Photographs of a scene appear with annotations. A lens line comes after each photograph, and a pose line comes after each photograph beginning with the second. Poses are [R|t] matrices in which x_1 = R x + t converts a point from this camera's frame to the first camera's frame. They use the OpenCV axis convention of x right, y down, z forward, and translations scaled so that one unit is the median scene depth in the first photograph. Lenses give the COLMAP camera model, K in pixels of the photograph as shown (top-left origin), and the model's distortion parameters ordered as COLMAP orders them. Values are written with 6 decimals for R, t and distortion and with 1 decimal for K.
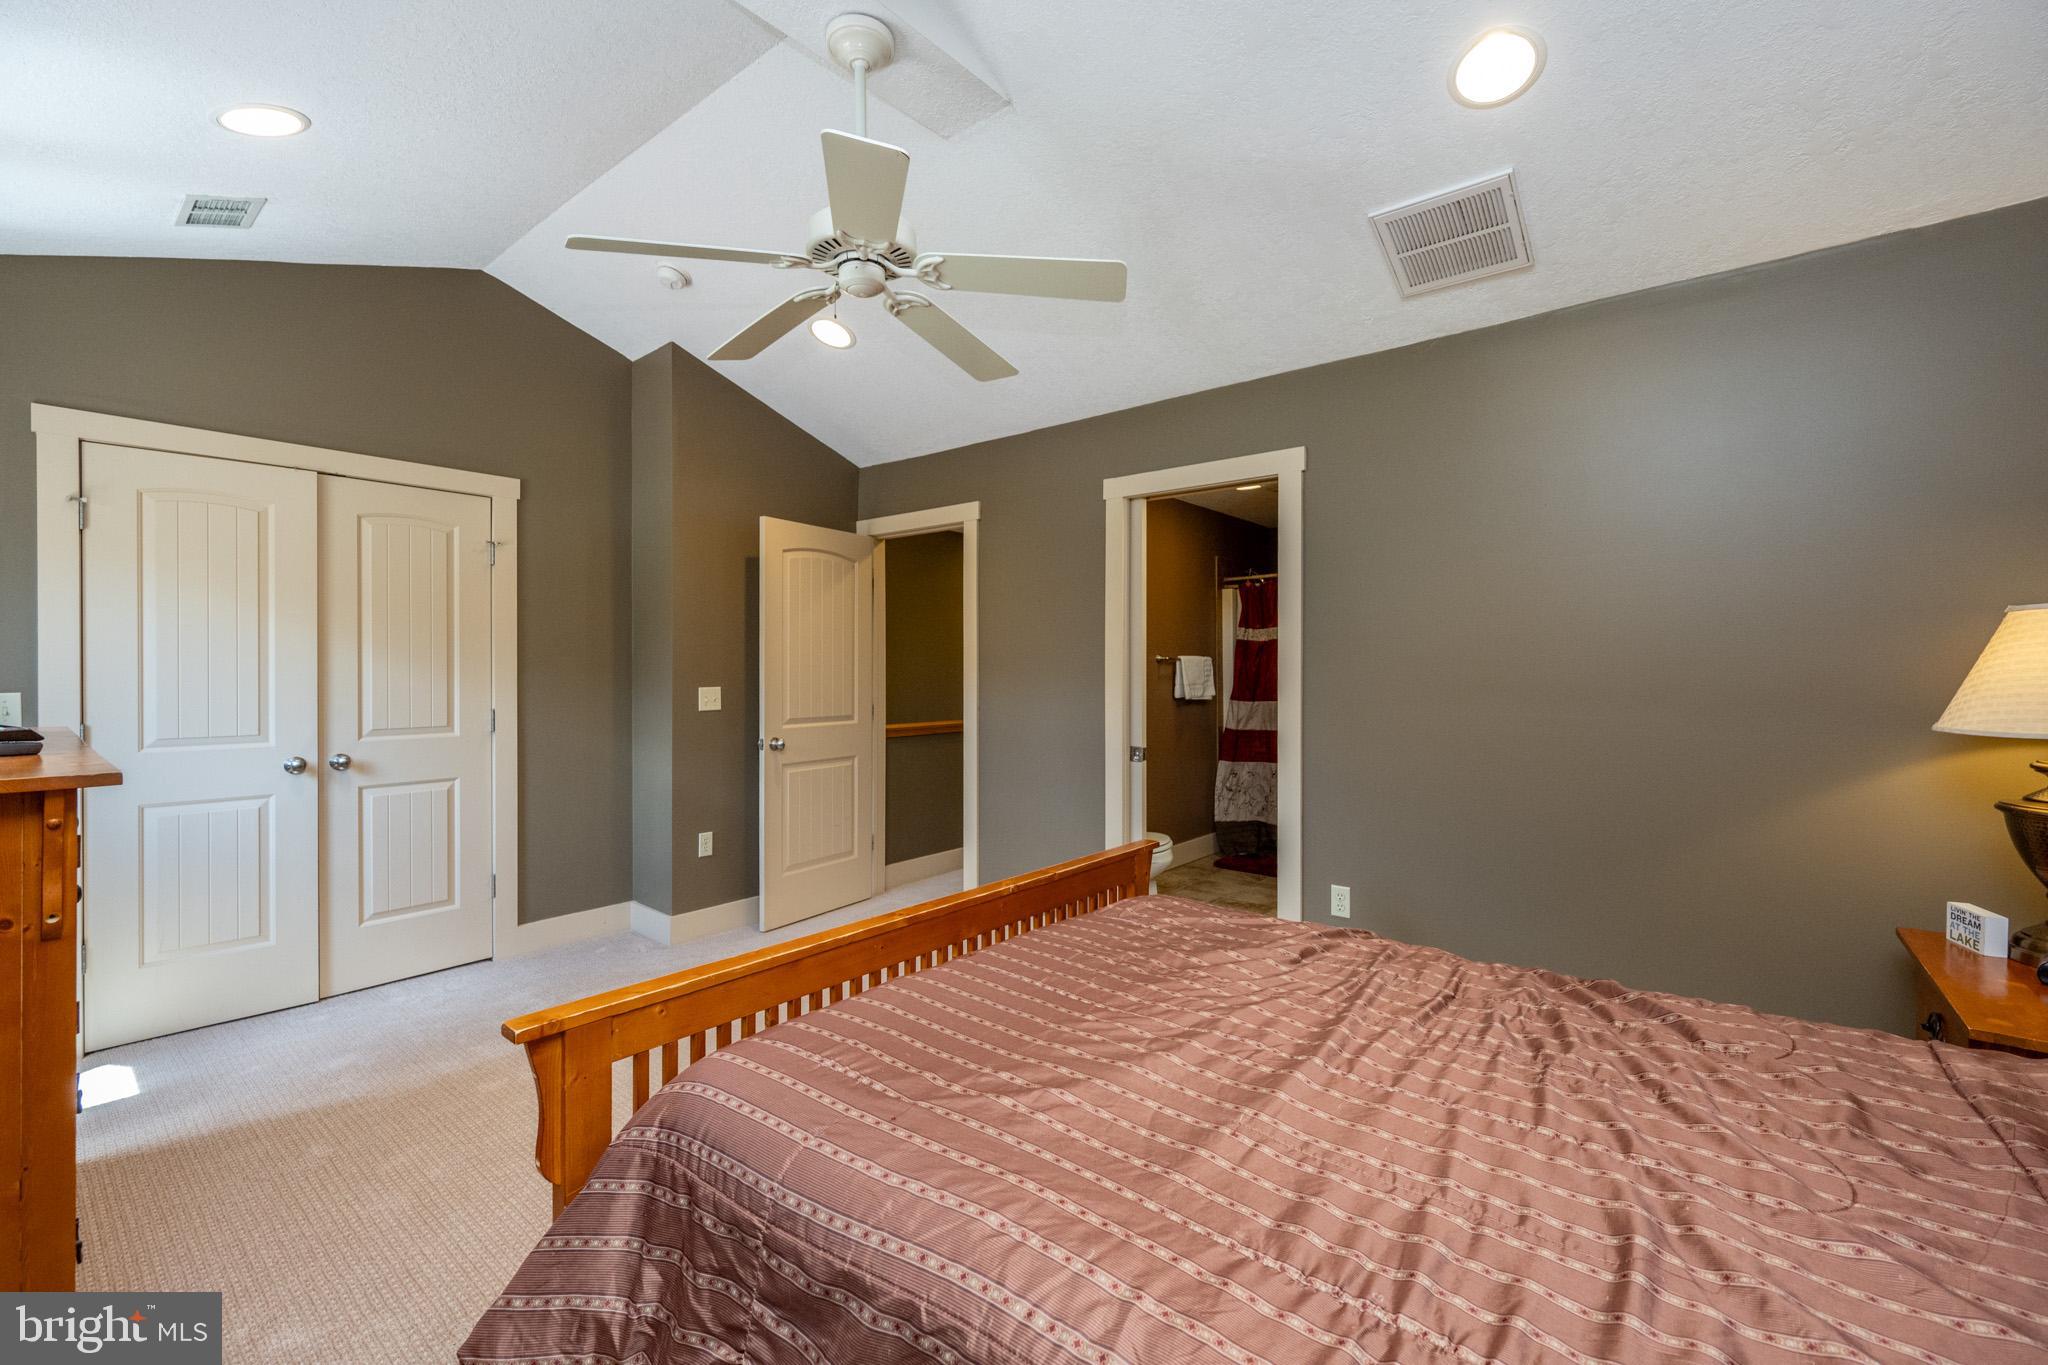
lens RADIAL K [[846.6, 0, 1029.3], [0, 846.6, 676.6], [0, 0, 1]] dist [-0.002630, -0.000271]
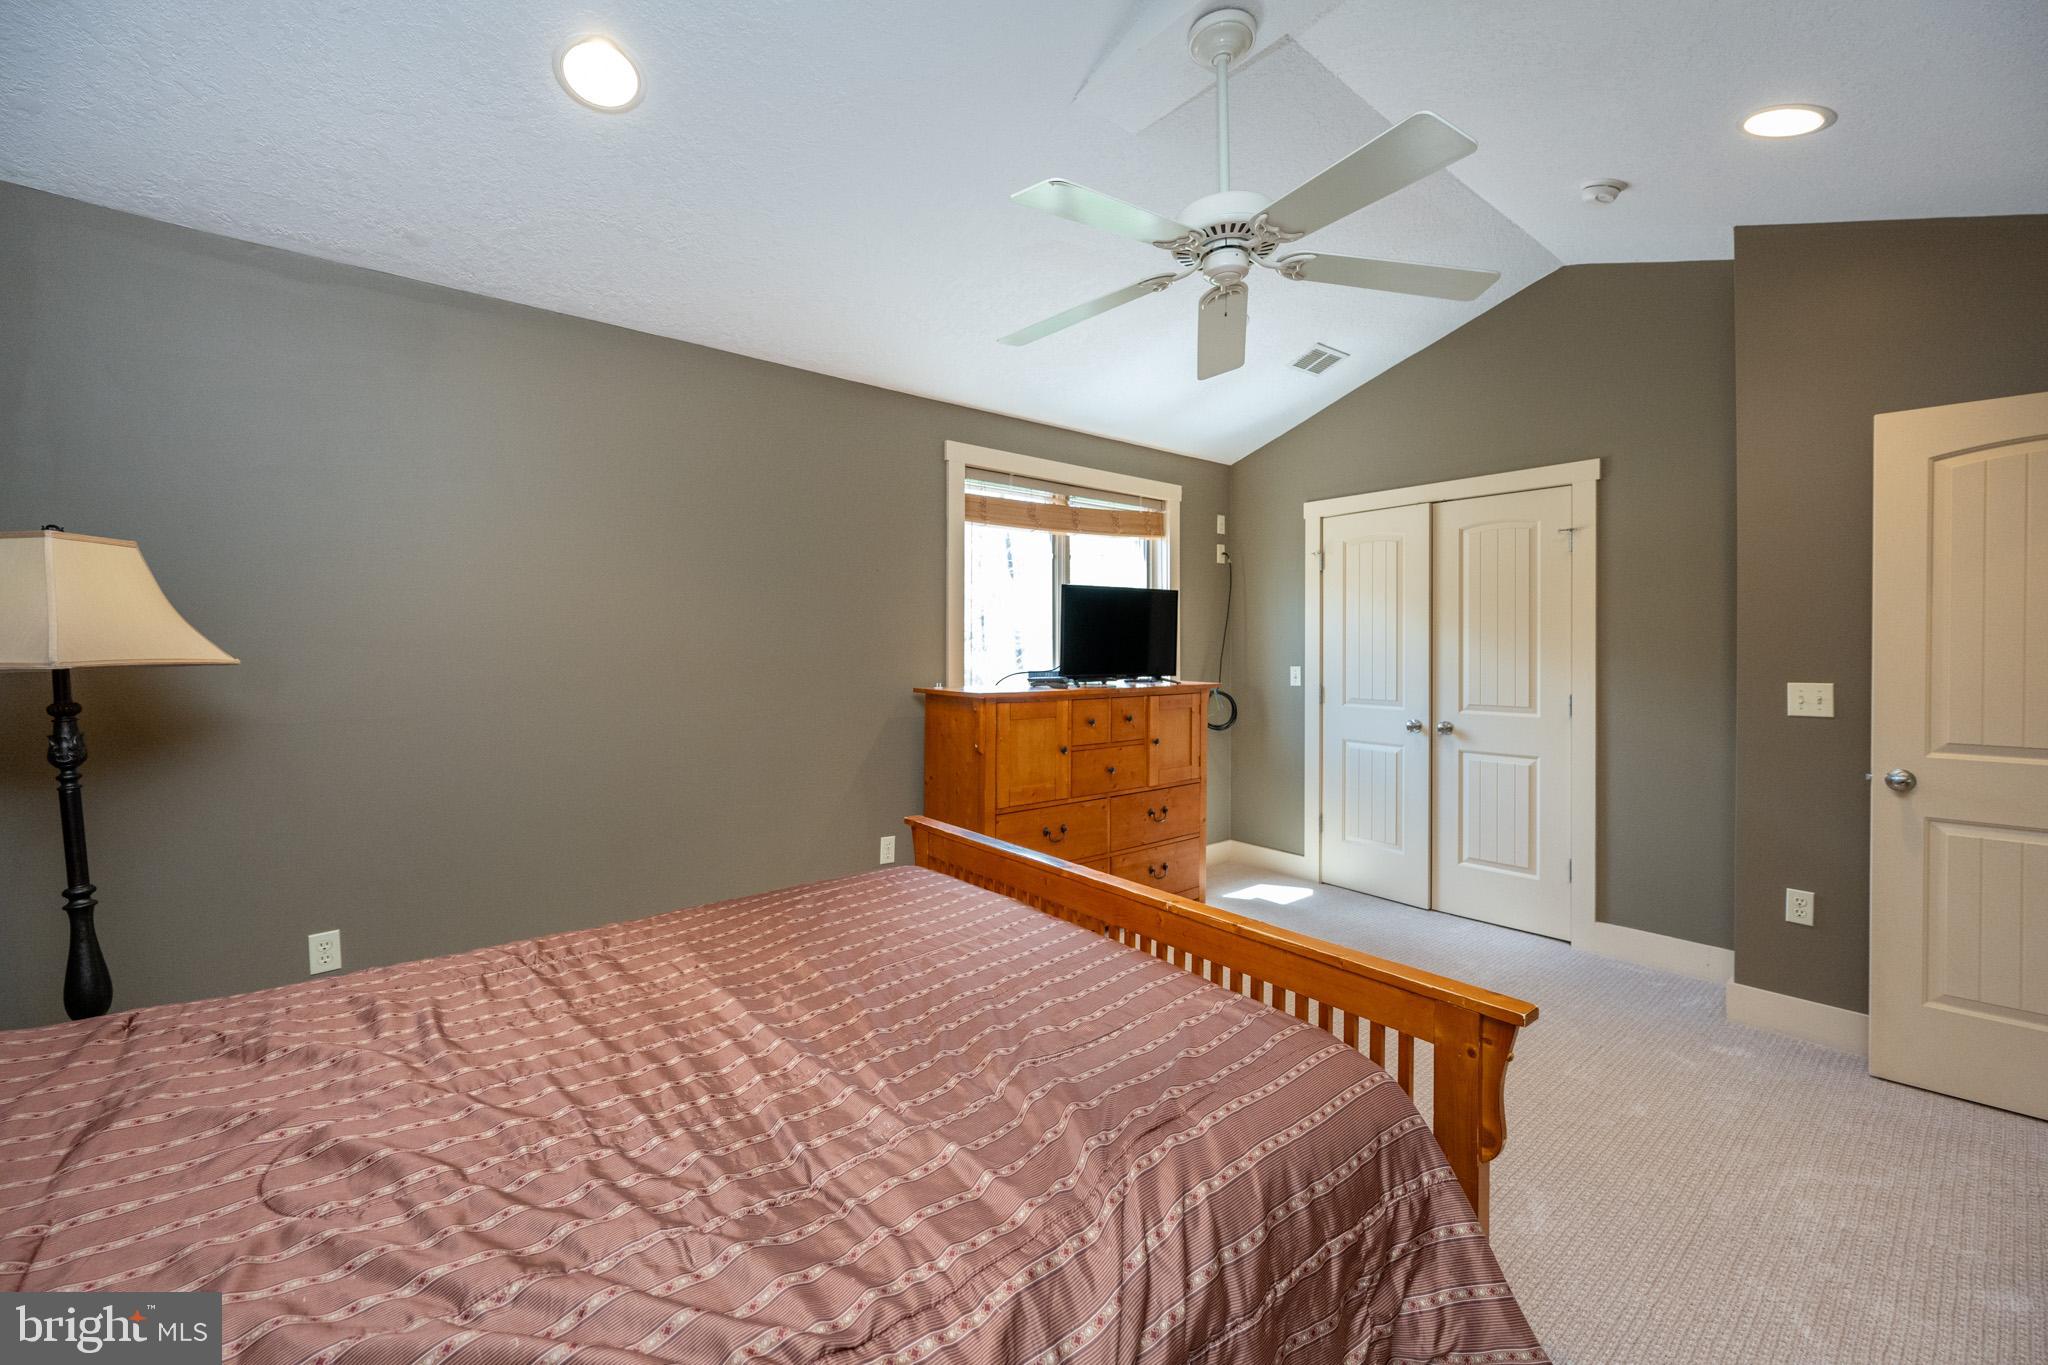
lens RADIAL K [[846.7, 0, 1024.0], [0, 846.7, 643.7], [0, 0, 1]] dist [0.000514, 0.000332]
pose [[-0.209680, -0.006353, -0.977749, 0.433373], [-0.012461, 0.999915, -0.003825, -0.008770], [0.977691, 0.011382, -0.209741, 0.510318]]
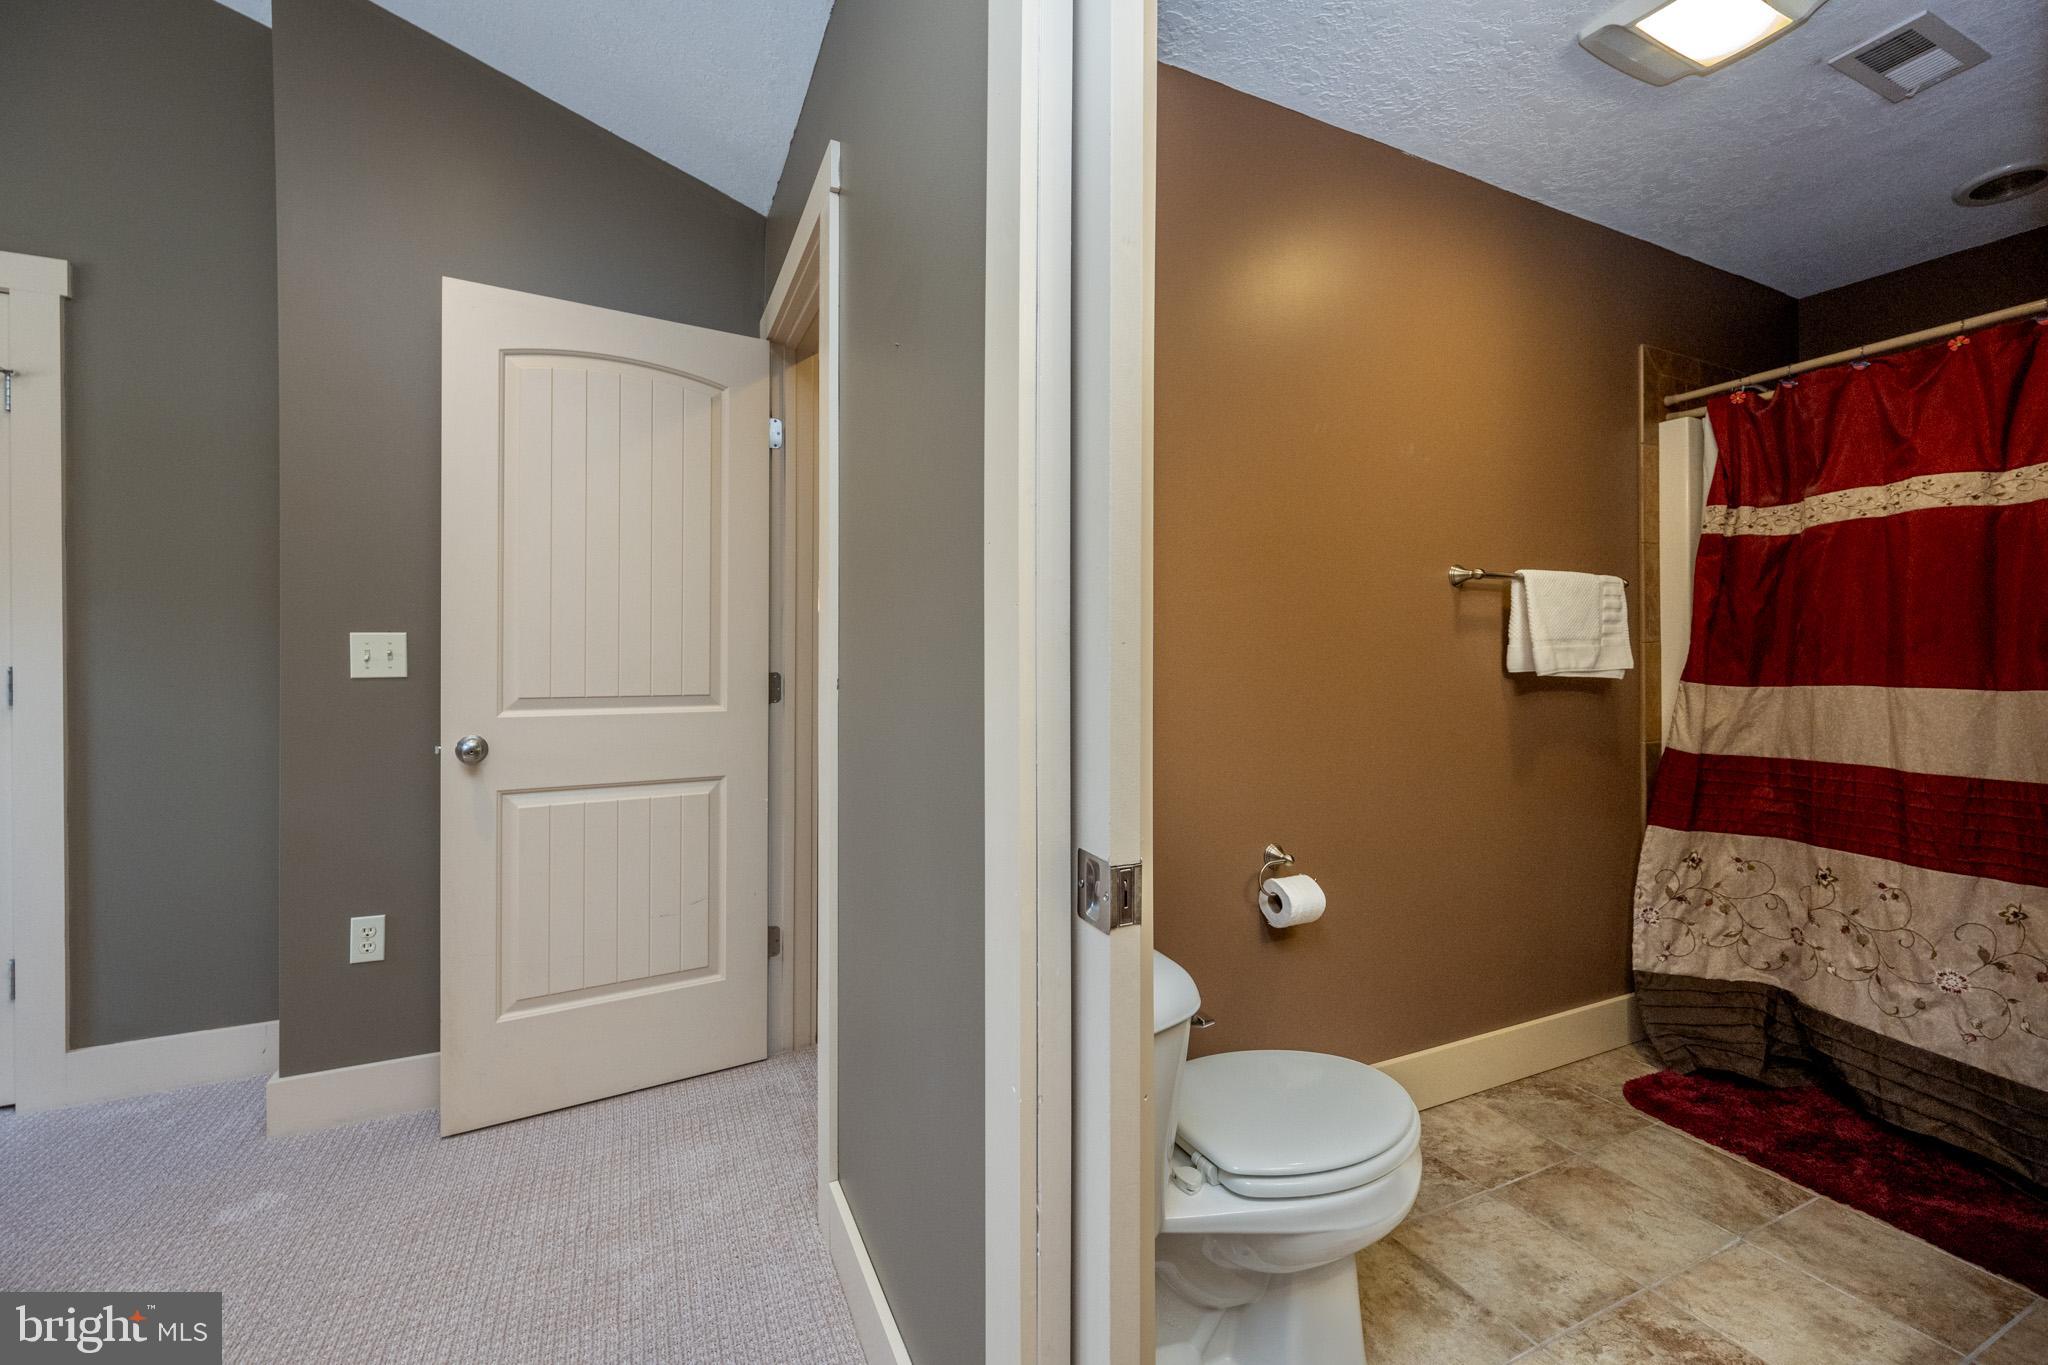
lens RADIAL K [[806.9, 0, 1020.7], [0, 806.9, 675.1], [0, 0, 1]] dist [-0.002310, -0.000074]
pose [[0.891261, 0.004192, -0.453472, 0.187484], [-0.003498, 0.999991, 0.002368, 0.035649], [0.453477, -0.000524, 0.891268, 0.735238]]
